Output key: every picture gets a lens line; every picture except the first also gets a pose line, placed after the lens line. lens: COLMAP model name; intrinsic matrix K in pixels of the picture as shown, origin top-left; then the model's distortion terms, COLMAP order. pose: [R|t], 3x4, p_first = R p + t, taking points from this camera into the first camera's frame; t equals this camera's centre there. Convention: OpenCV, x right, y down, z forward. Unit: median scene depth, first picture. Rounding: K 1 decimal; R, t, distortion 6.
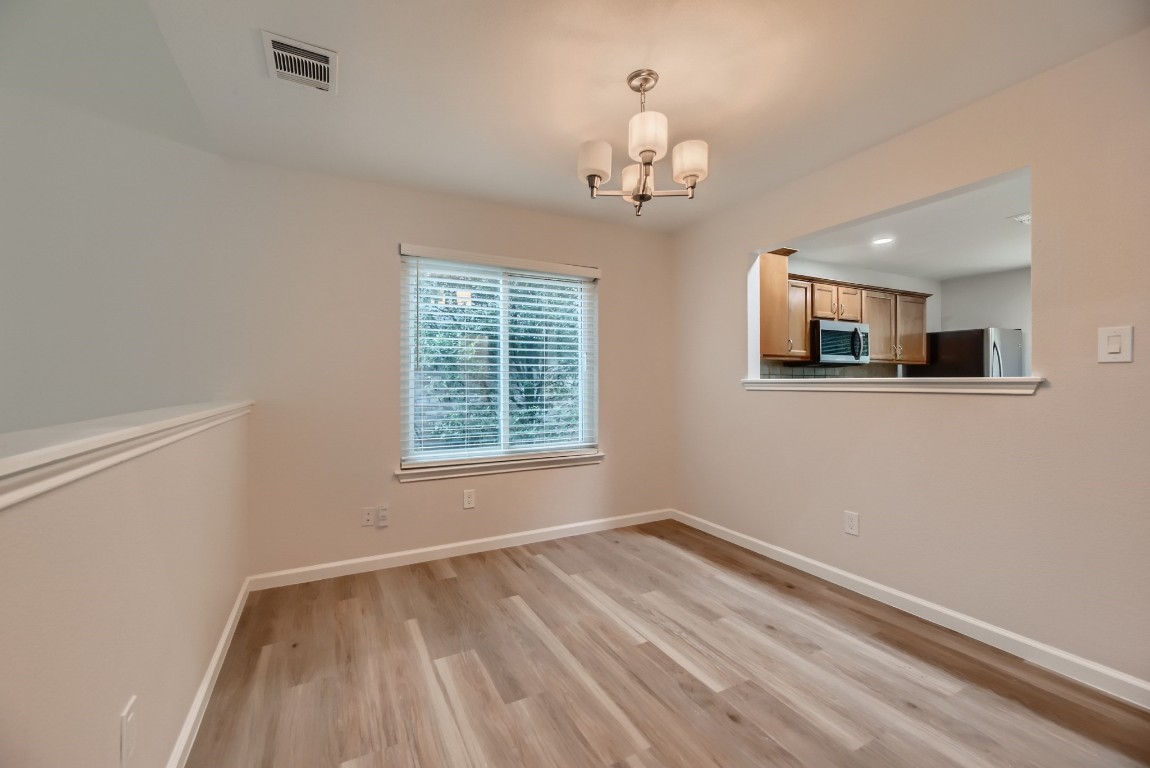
lens RADIAL K [[473.8, 0, 574.5], [0, 473.8, 393.3], [0, 0, 1]] dist [0.001307, 0.000082]
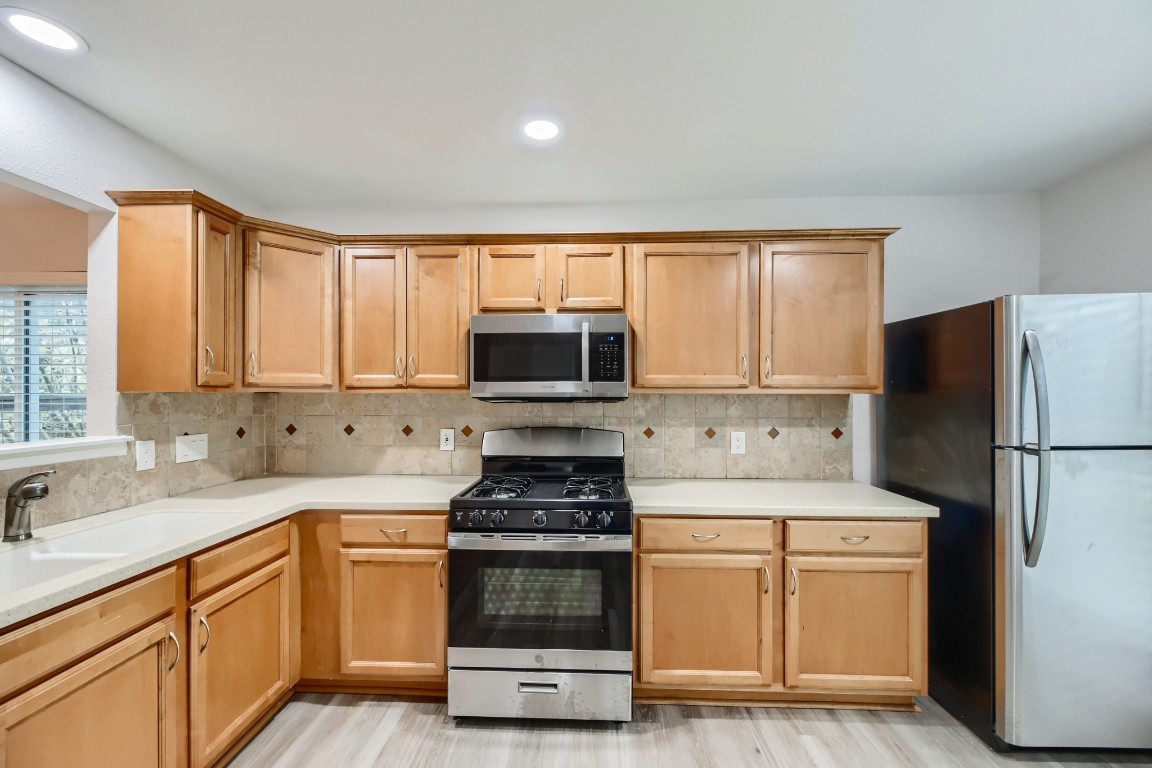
lens RADIAL K [[474.6, 0, 575.5], [0, 474.6, 393.3], [0, 0, 1]] dist [0.001307, 0.000082]
pose [[0.867757, 0.005394, -0.496960, 0.782871], [-0.017563, 0.999649, -0.019818, -0.055944], [0.496678, 0.025926, 0.867547, 0.551355]]
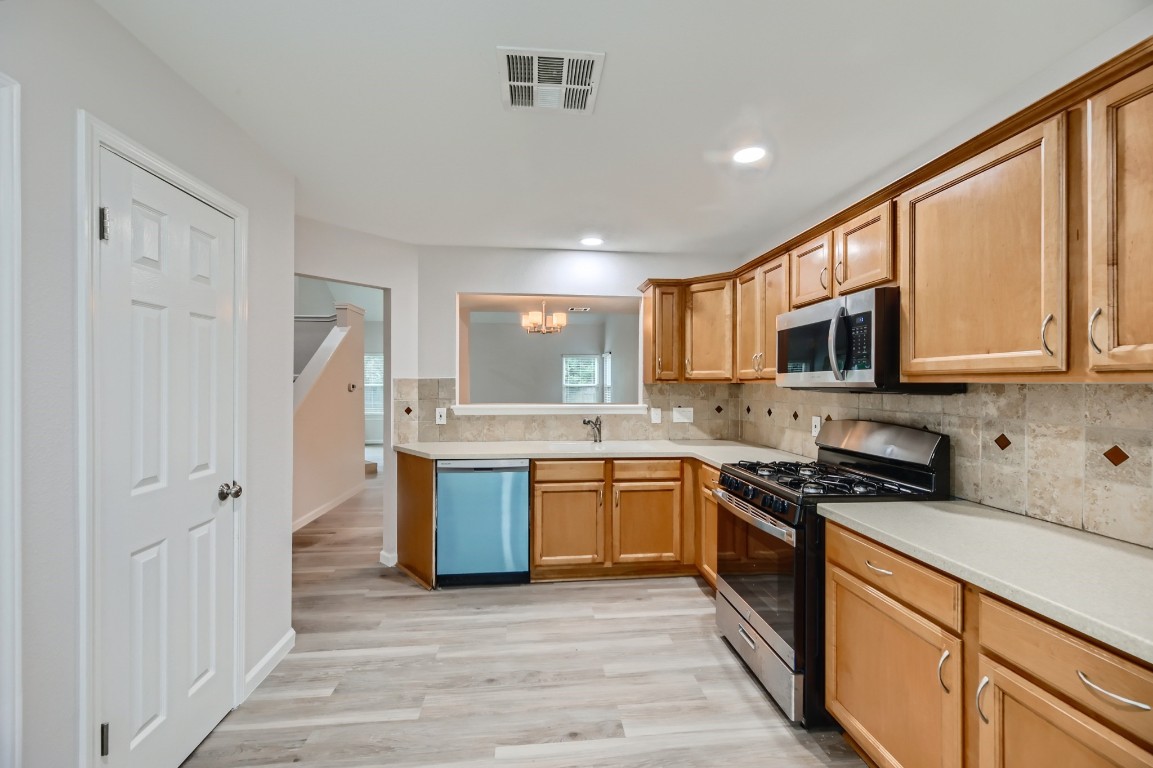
lens RADIAL K [[469.0, 0, 576.5], [0, 469.0, 384.0], [0, 0, 1]] dist [0.000140, -0.000056]
pose [[-0.374750, 0.002341, -0.927123, 1.027132], [-0.024112, 0.999634, 0.012270, -0.063531], [0.926813, 0.026953, -0.374556, 0.876975]]
